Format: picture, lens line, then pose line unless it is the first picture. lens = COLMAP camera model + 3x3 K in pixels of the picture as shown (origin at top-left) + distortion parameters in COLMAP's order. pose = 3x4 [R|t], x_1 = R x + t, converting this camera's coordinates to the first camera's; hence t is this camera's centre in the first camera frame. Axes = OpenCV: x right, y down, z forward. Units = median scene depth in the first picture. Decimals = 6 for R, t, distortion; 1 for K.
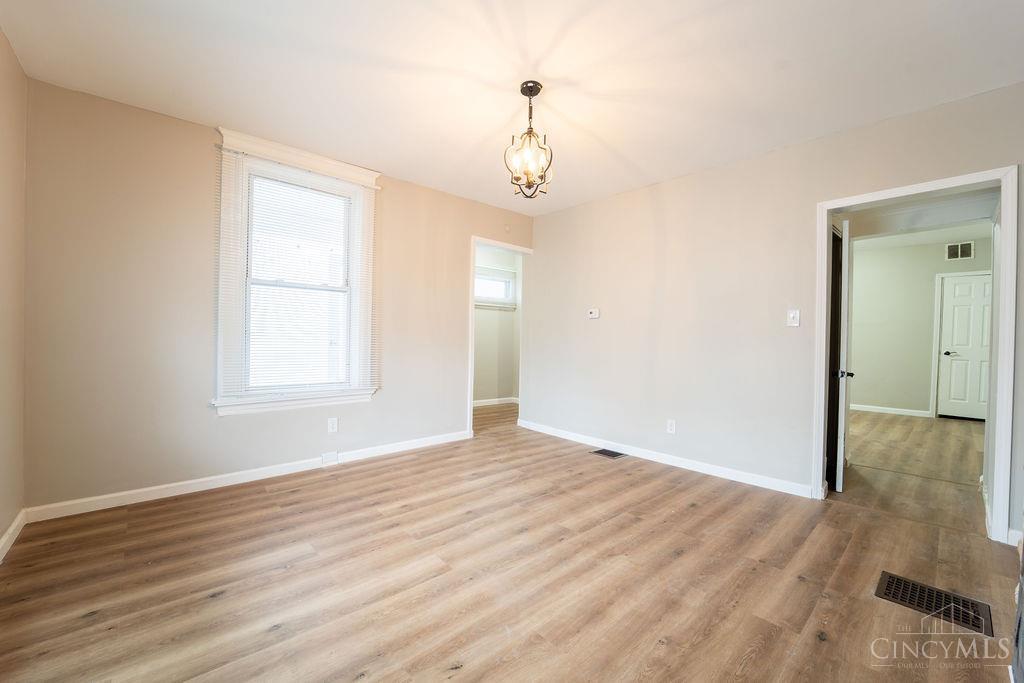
lens RADIAL K [[416.6, 0, 511.1], [0, 416.6, 339.8], [0, 0, 1]] dist [-0.014718, -0.000284]
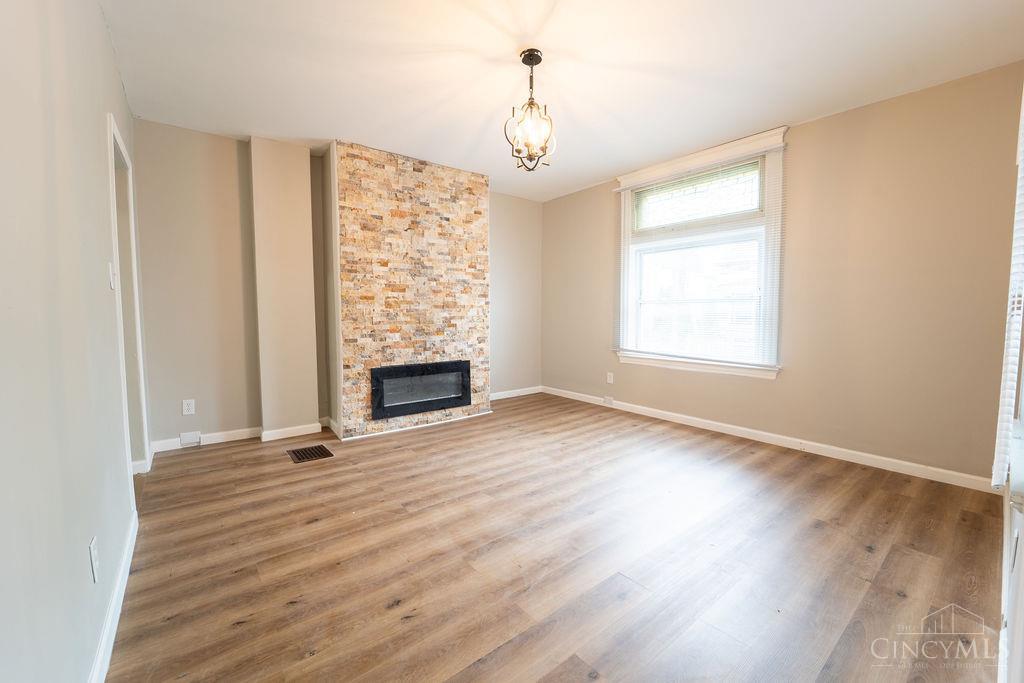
lens RADIAL K [[416.6, 0, 511.1], [0, 416.6, 339.8], [0, 0, 1]] dist [-0.014718, -0.000284]
pose [[-0.997702, -0.019081, 0.065019, 0.018692], [-0.013913, 0.996775, 0.079026, -0.016370], [-0.066317, 0.077939, -0.994750, 2.027017]]
